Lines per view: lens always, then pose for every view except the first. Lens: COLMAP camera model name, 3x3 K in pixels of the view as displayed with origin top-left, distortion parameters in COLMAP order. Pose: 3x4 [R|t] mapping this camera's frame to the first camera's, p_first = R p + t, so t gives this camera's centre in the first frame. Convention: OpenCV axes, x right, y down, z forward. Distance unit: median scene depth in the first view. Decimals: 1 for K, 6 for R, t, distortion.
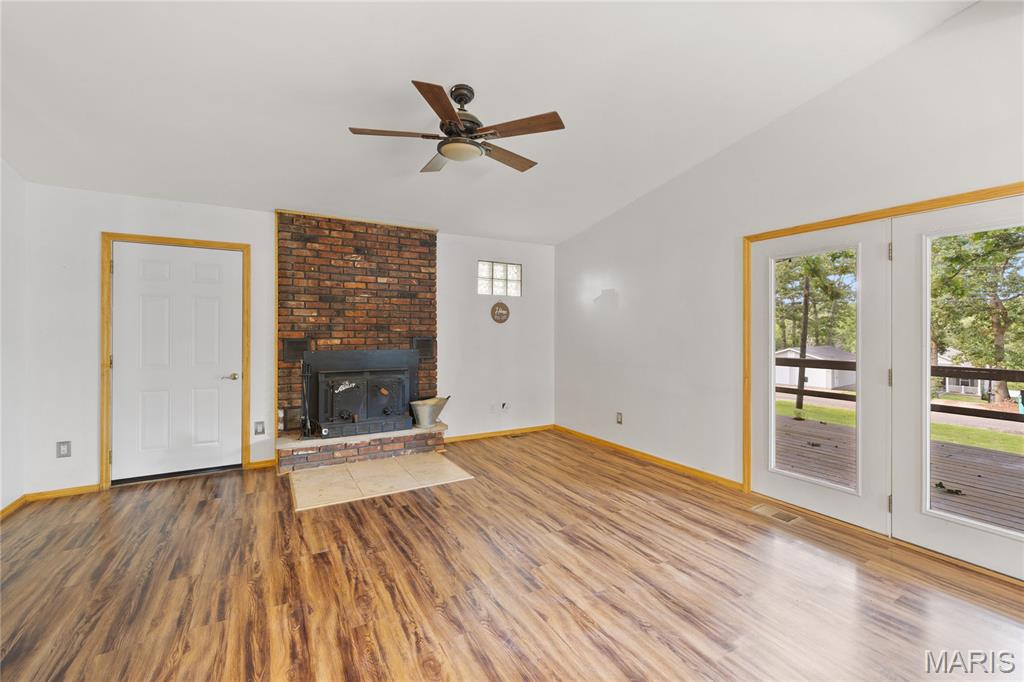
lens RADIAL K [[433.3, 0, 519.9], [0, 433.3, 331.6], [0, 0, 1]] dist [0.000642, 0.001351]
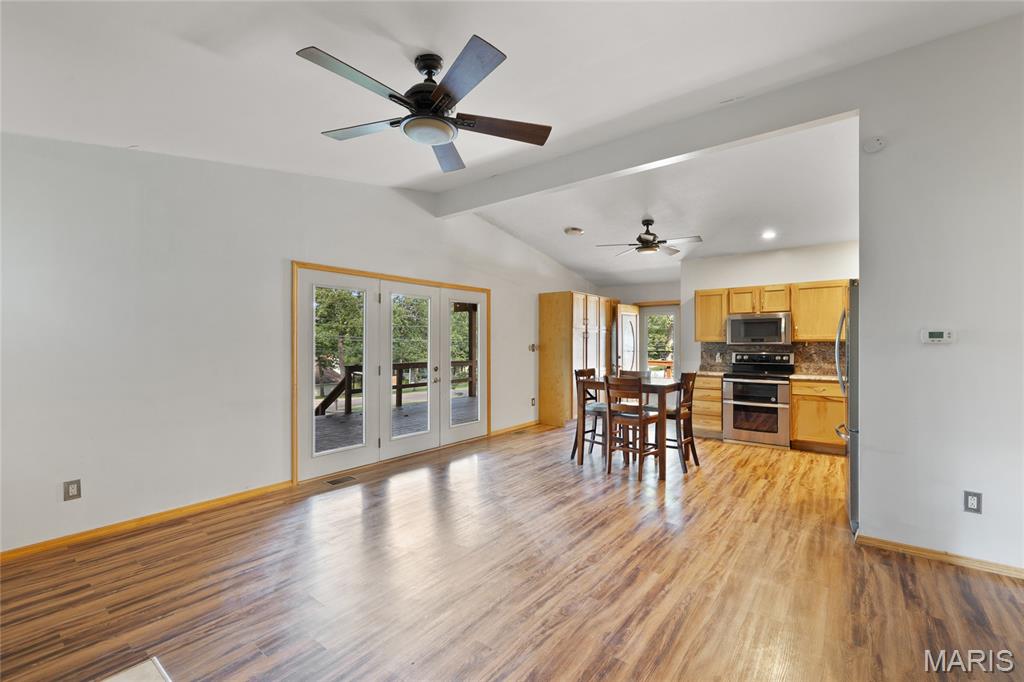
lens RADIAL K [[433.3, 0, 511.9], [0, 433.3, 340.9], [0, 0, 1]] dist [0.000642, 0.001351]
pose [[-0.366949, 0.005050, 0.930227, -0.714051], [0.000309, 0.999986, -0.005307, -0.003062], [-0.930241, -0.001660, -0.366945, 0.847716]]
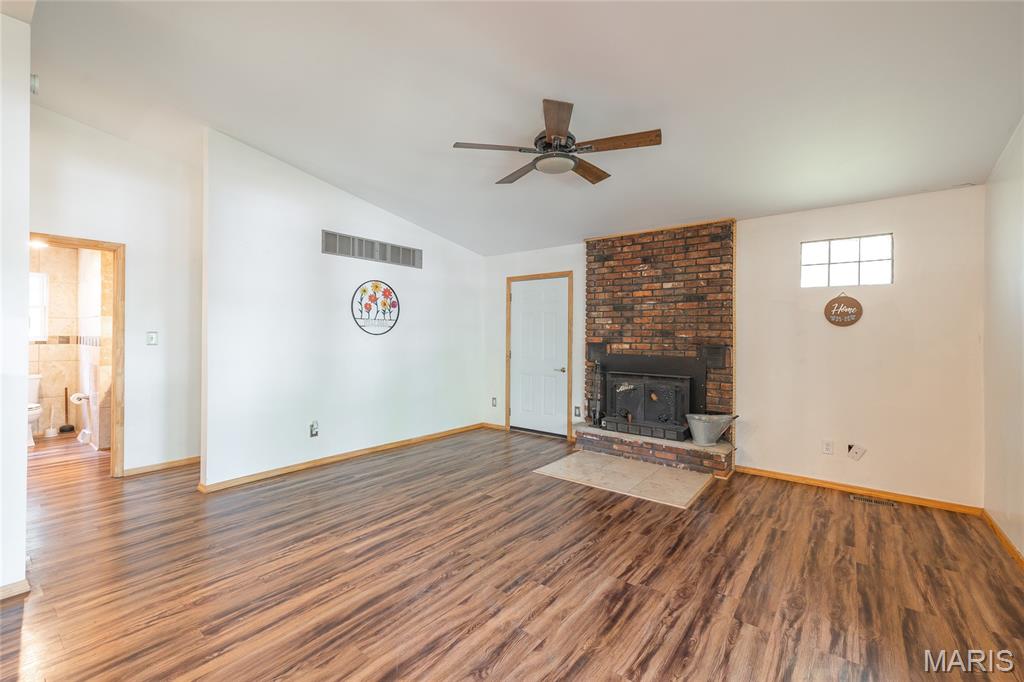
lens RADIAL K [[433.3, 0, 513.3], [0, 433.3, 336.5], [0, 0, 1]] dist [0.000642, 0.001351]
pose [[0.366487, 0.002559, -0.930420, 0.585934], [-0.008465, 0.999964, -0.000584, 0.001352], [0.930385, 0.008090, 0.366496, 0.384632]]
